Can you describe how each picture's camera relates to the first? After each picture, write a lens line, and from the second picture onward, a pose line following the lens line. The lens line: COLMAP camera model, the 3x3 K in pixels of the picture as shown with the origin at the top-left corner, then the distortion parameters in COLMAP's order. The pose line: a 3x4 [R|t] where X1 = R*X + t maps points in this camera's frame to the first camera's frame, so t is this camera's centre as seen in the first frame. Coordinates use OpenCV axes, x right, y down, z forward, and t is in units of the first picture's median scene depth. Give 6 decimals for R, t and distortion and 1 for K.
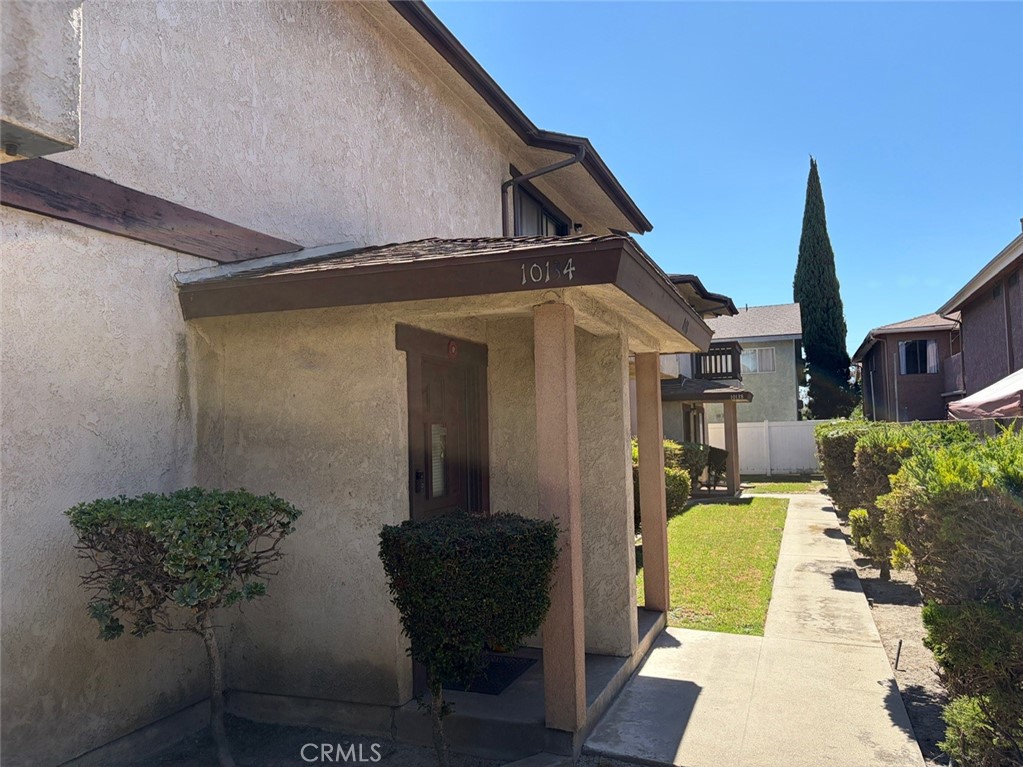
lens RADIAL K [[763.4, 0, 510.9], [0, 763.4, 366.0], [0, 0, 1]] dist [-0.000929, -0.000194]
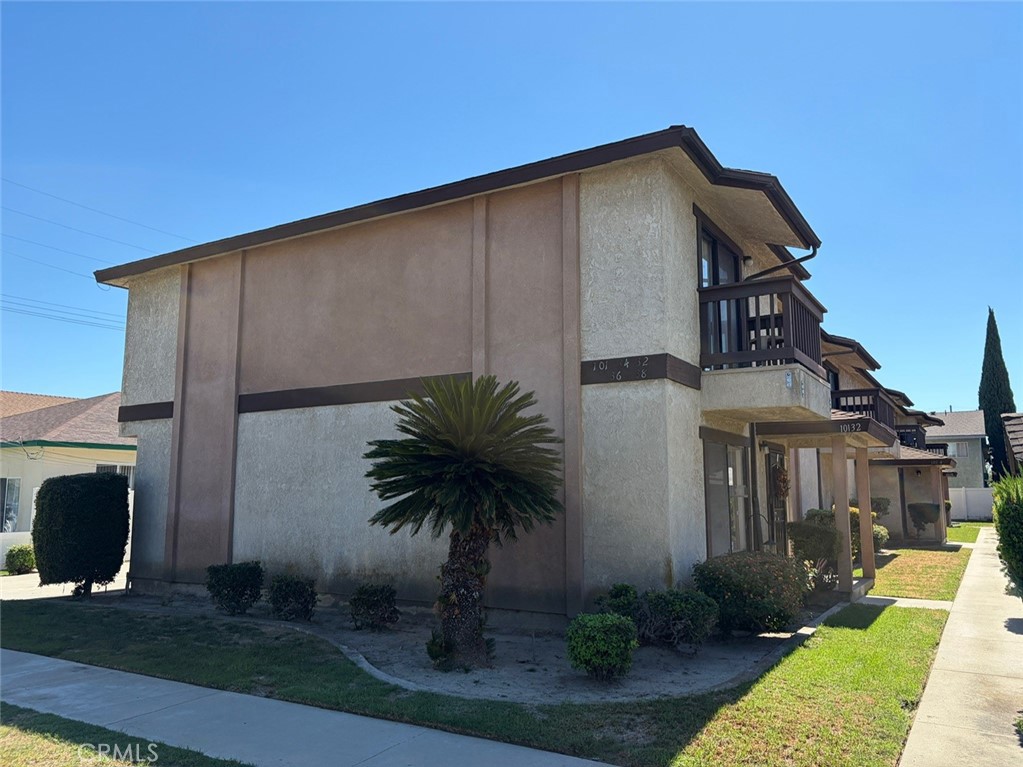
lens RADIAL K [[765.7, 0, 517.5], [0, 765.7, 388.5], [0, 0, 1]] dist [0.059244, -0.069211]
pose [[0.983671, -0.007884, -0.179803, -0.269635], [-0.000980, 0.998791, -0.049155, -0.051051], [0.179973, 0.048529, 0.982474, -0.720904]]
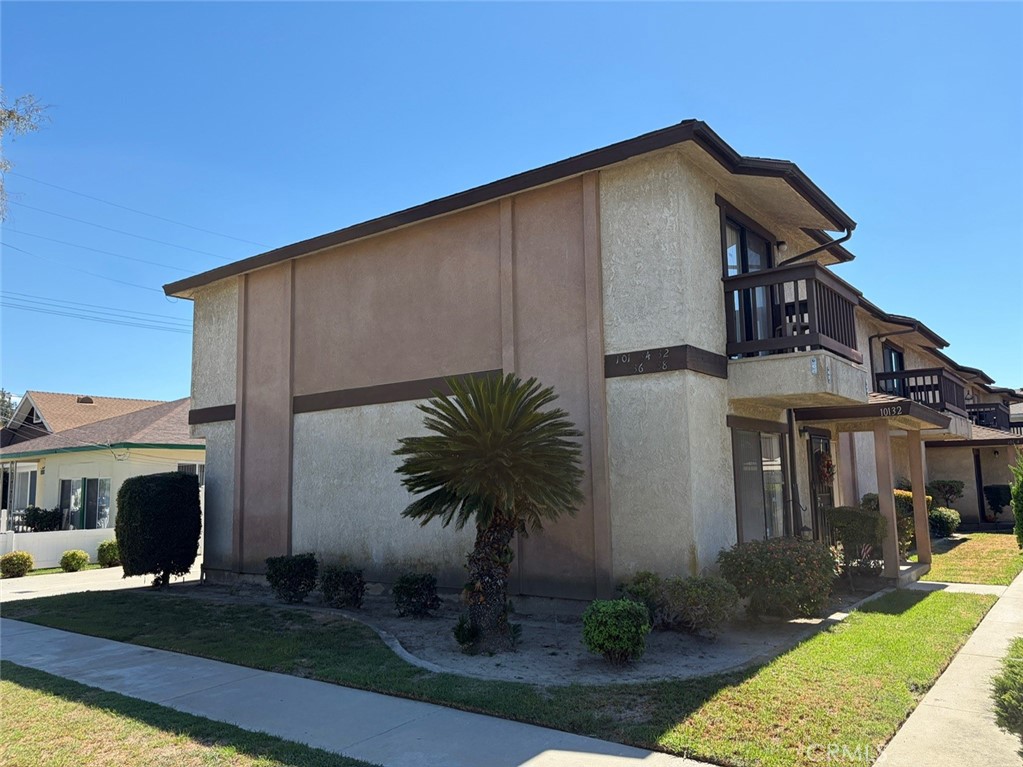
lens RADIAL K [[765.7, 0, 517.5], [0, 765.7, 388.5], [0, 0, 1]] dist [0.059244, -0.069211]
pose [[0.961013, -0.036212, -0.274122, -0.247629], [0.027180, 0.998957, -0.036678, -0.052852], [0.275164, 0.027798, 0.960995, -0.727173]]
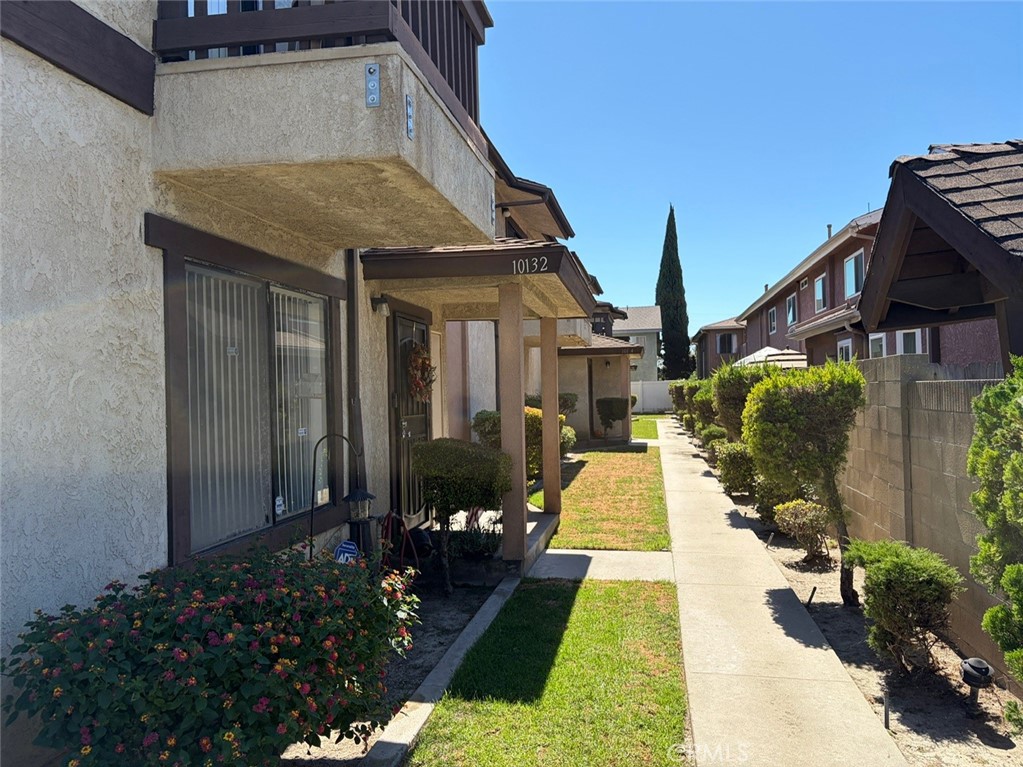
lens RADIAL K [[765.7, 0, 517.5], [0, 765.7, 388.5], [0, 0, 1]] dist [0.059244, -0.069211]
pose [[0.981476, -0.005712, 0.191500, -0.218388], [-0.009246, 0.996979, 0.077122, -0.033562], [-0.191362, -0.077464, 0.978458, -0.513695]]
